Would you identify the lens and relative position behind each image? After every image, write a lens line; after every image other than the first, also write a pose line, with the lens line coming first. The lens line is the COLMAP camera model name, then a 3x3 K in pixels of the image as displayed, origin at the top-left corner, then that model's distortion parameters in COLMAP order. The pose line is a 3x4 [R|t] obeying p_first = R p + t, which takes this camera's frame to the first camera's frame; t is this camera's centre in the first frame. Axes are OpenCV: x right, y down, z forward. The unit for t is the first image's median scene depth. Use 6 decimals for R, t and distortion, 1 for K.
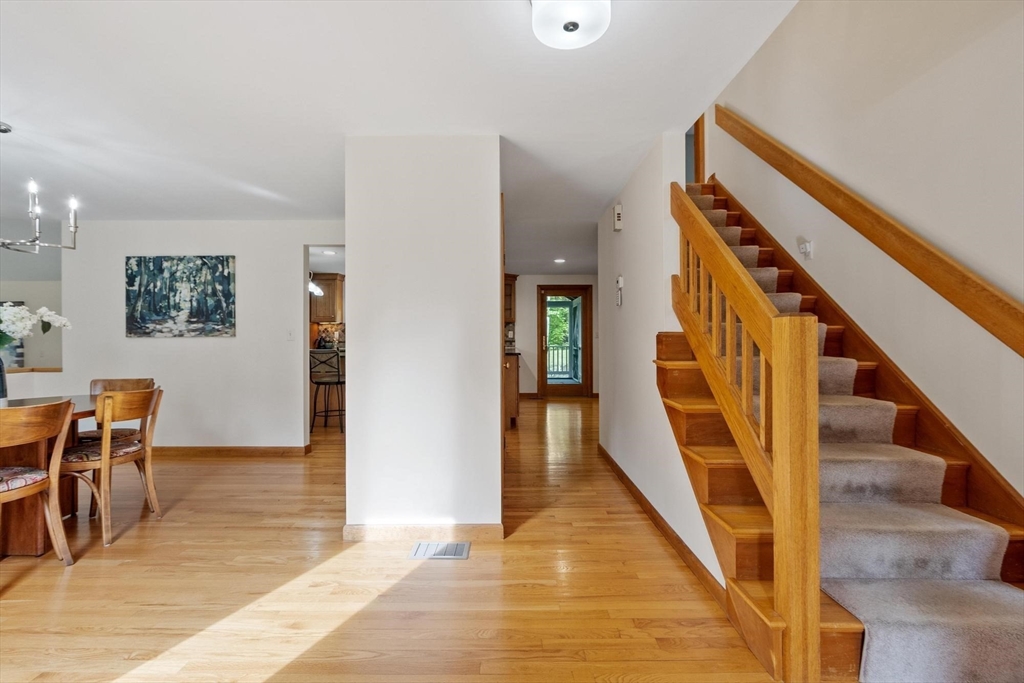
lens RADIAL K [[452.7, 0, 513.4], [0, 452.7, 336.9], [0, 0, 1]] dist [-0.005231, 0.000975]
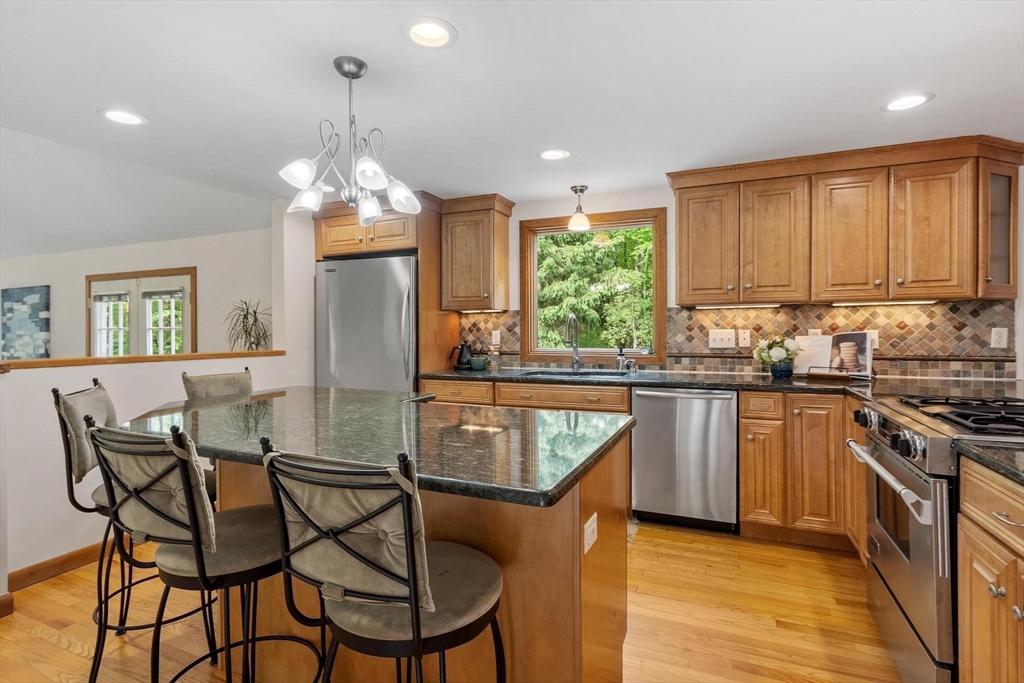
lens RADIAL K [[498.2, 0, 508.3], [0, 498.2, 331.7], [0, 0, 1]] dist [0.001995, -0.001019]
pose [[0.918983, -0.001568, -0.394293, -0.353338], [0.004353, 0.999971, 0.006169, -0.025398], [0.394272, -0.007386, 0.918964, 1.054532]]
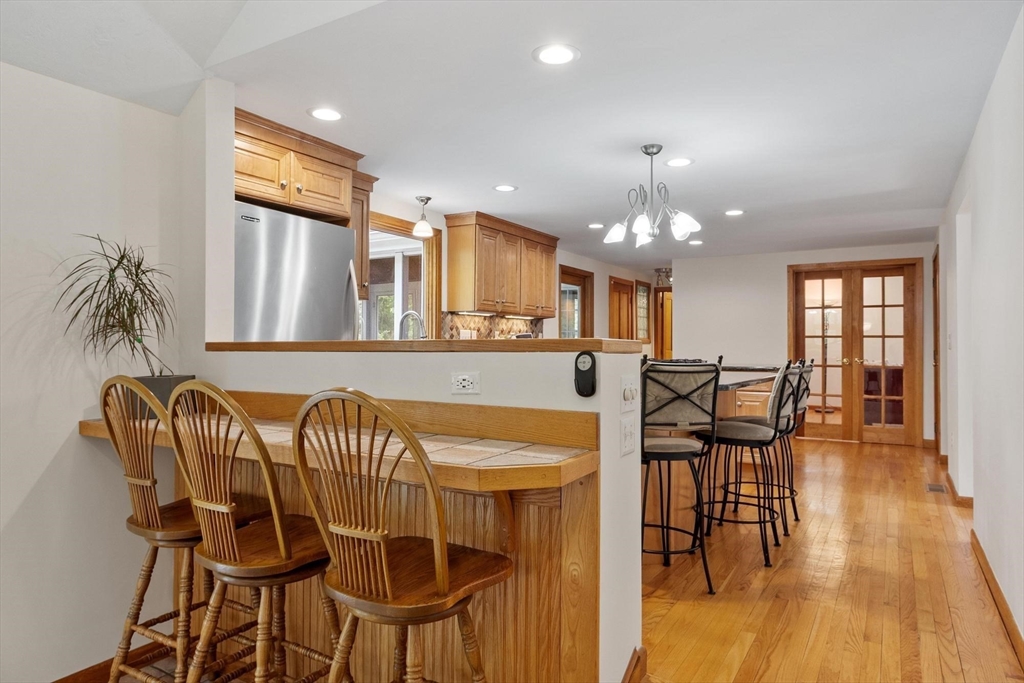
lens RADIAL K [[620.5, 0, 519.7], [0, 620.5, 338.9], [0, 0, 1]] dist [0.000675, -0.004502]
pose [[0.521370, 0.015283, 0.853194, -1.456709], [-0.008180, 0.999883, -0.012911, 0.013744], [-0.853292, -0.000248, 0.521434, 1.117719]]
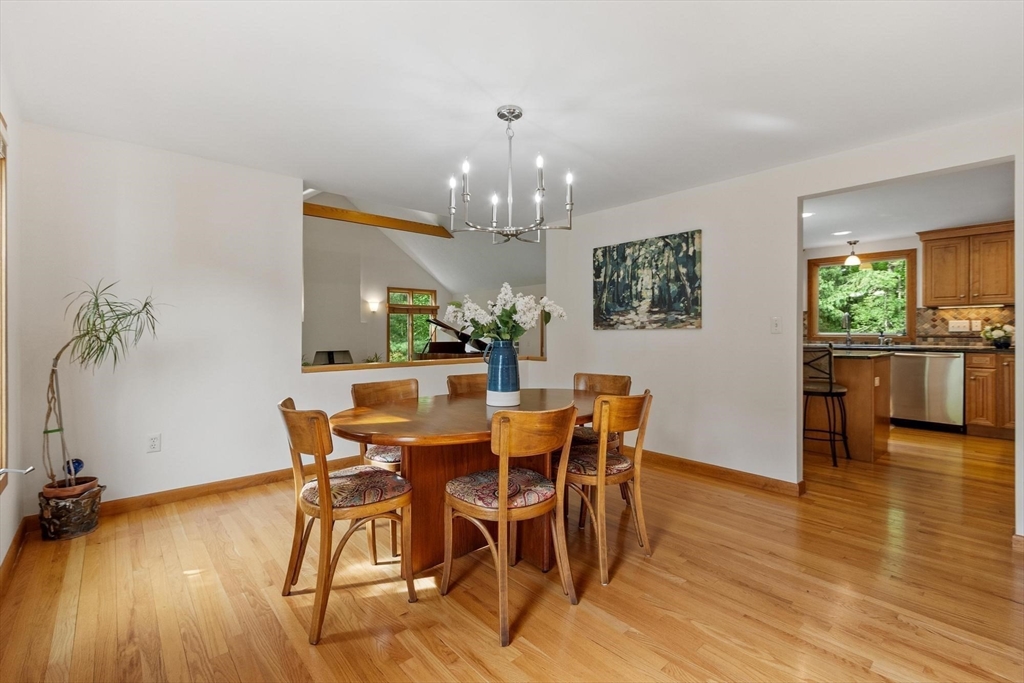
lens RADIAL K [[452.7, 0, 495.8], [0, 452.7, 332.9], [0, 0, 1]] dist [-0.005231, 0.000975]
pose [[0.646445, 0.002977, -0.762955, -0.233153], [0.001539, 0.999985, 0.005206, 0.002587], [0.762959, -0.004540, 0.646431, 0.186542]]
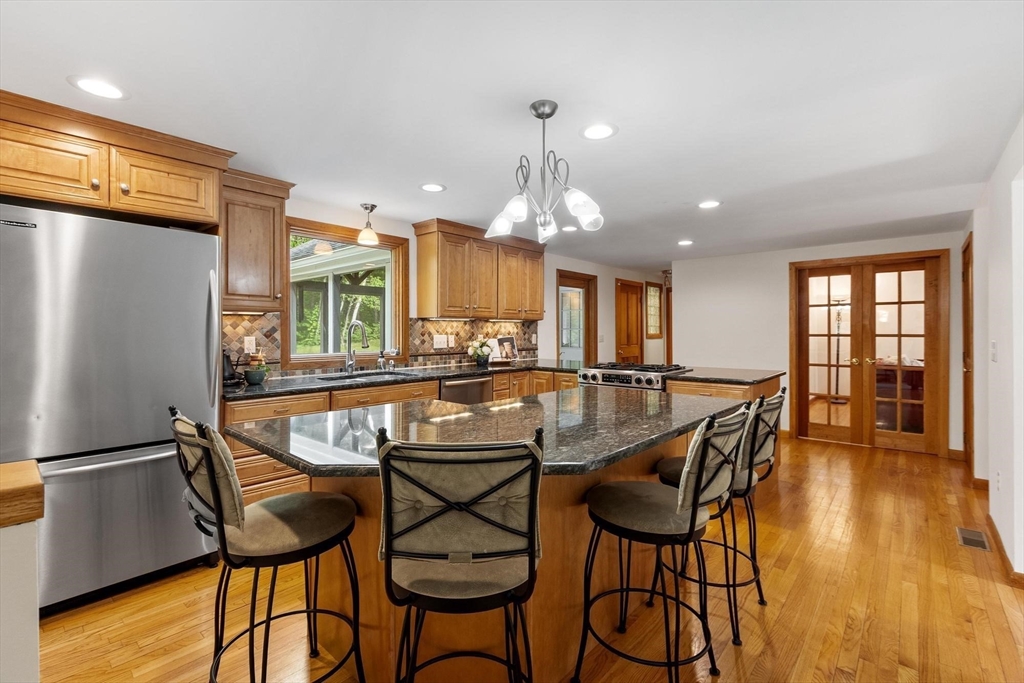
lens RADIAL K [[452.7, 0, 512.7], [0, 452.7, 333.0], [0, 0, 1]] dist [-0.005231, 0.000975]
pose [[0.667530, -0.000515, 0.744583, -1.012443], [-0.001735, 0.999996, 0.002248, -0.029730], [-0.744581, -0.002792, 0.667526, 1.120247]]
